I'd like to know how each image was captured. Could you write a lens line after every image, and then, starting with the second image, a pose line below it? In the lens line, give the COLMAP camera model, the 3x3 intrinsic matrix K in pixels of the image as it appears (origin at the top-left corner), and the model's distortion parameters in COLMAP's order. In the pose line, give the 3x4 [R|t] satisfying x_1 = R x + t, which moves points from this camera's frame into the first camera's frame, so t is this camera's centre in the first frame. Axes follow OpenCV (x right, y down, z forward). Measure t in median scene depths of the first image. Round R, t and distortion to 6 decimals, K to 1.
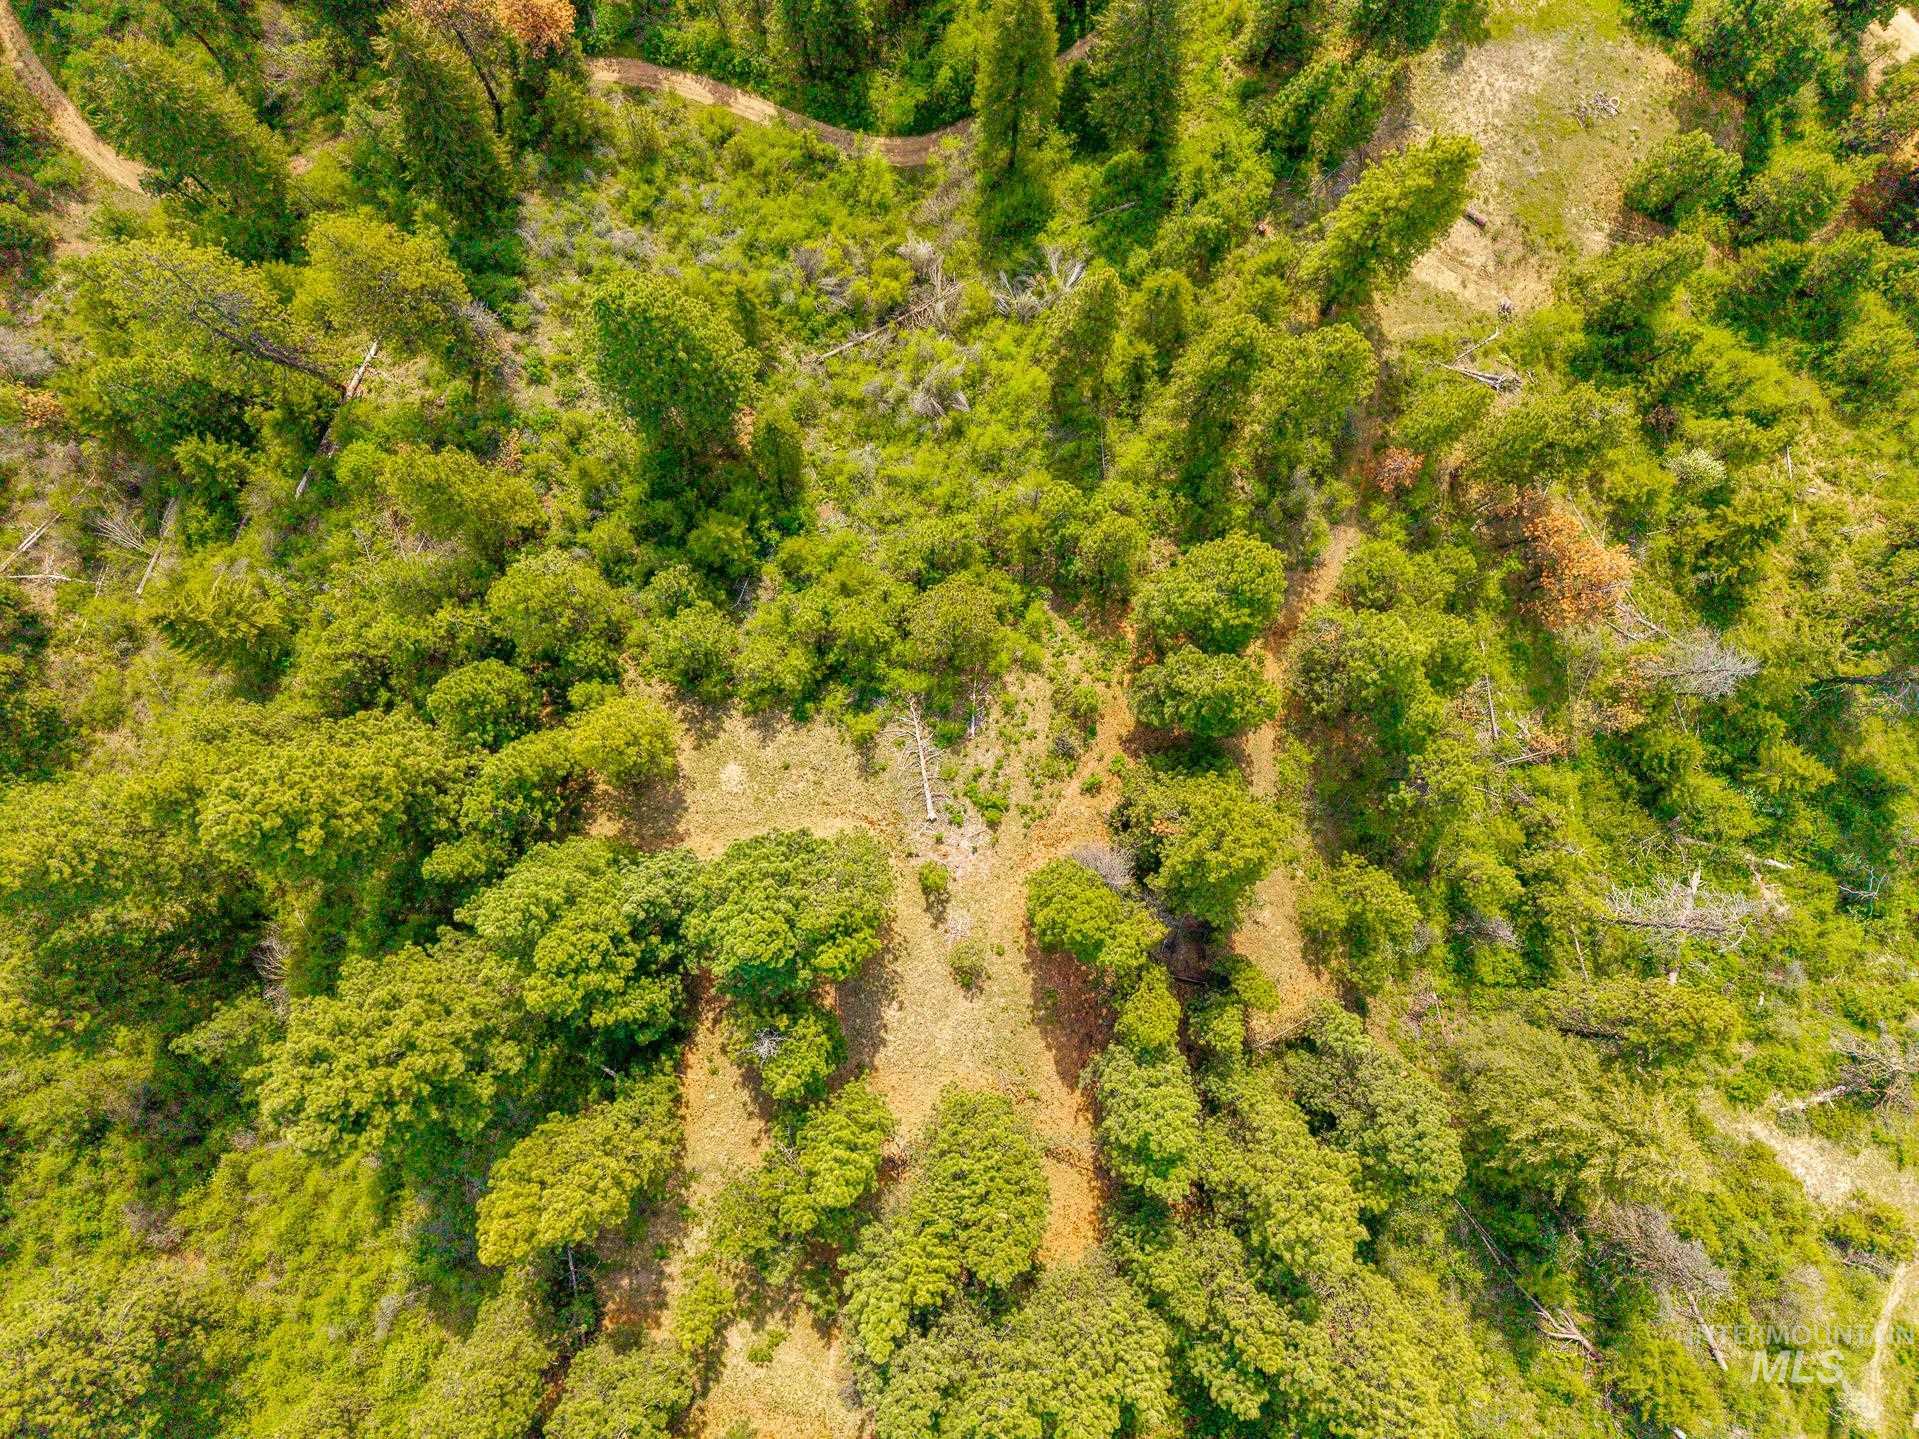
lens RADIAL K [[1289.9, 0, 959.5], [0, 1289.9, 714.7], [0, 0, 1]] dist [0.015372, -0.012677]
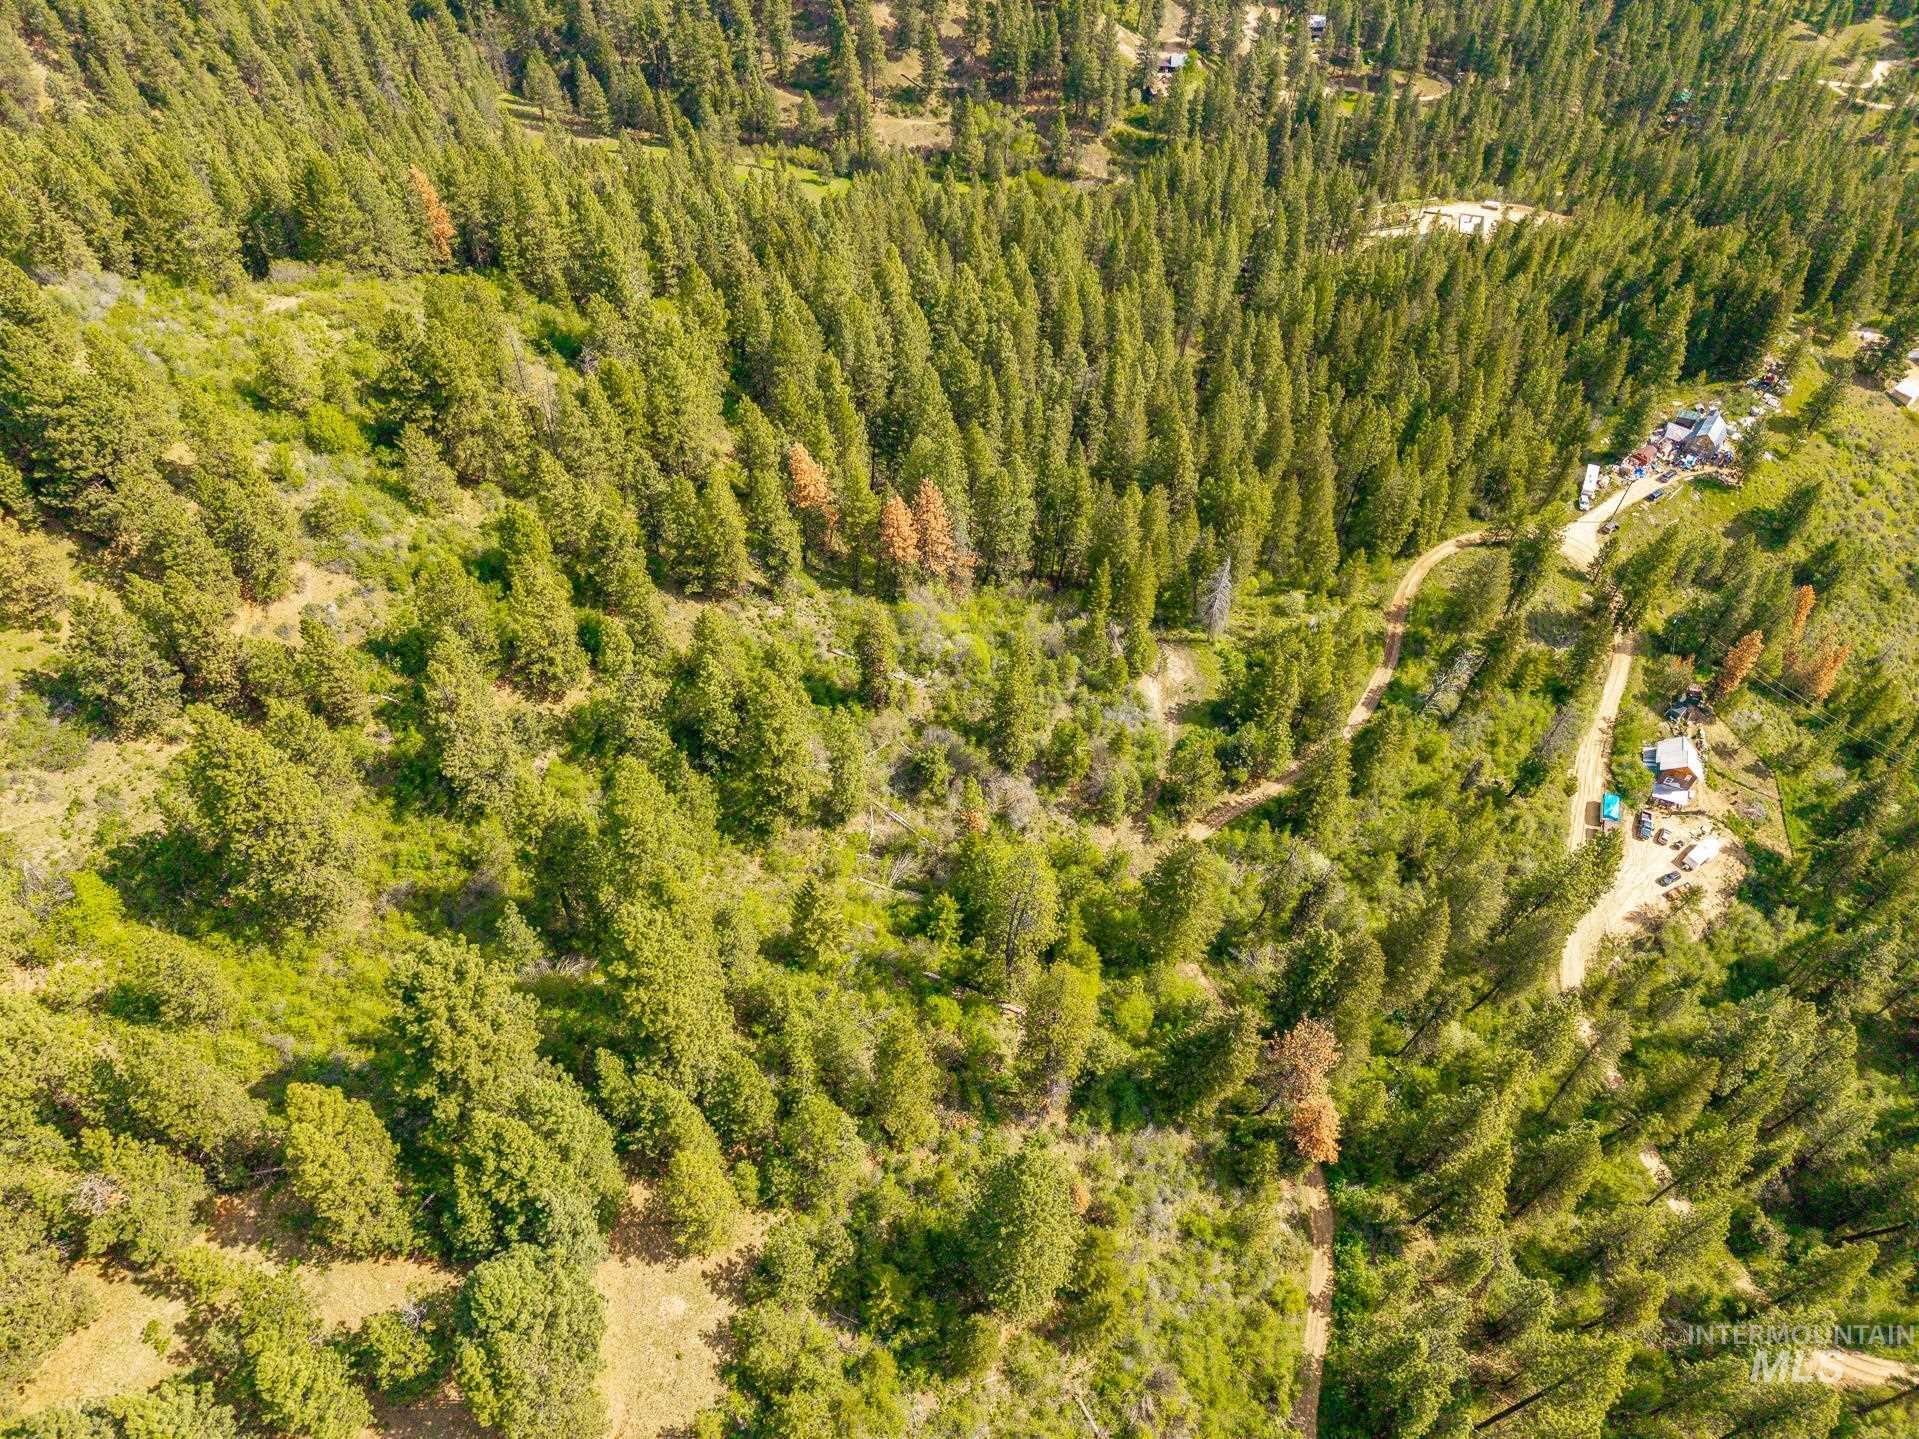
lens RADIAL K [[1289.9, 0, 959.5], [0, 1289.9, 714.7], [0, 0, 1]] dist [0.015372, -0.012677]
pose [[0.051444, 0.756440, -0.652037, 0.226764], [-0.998501, 0.026757, -0.047737, -0.197786], [-0.018664, 0.653515, 0.756683, -0.275018]]
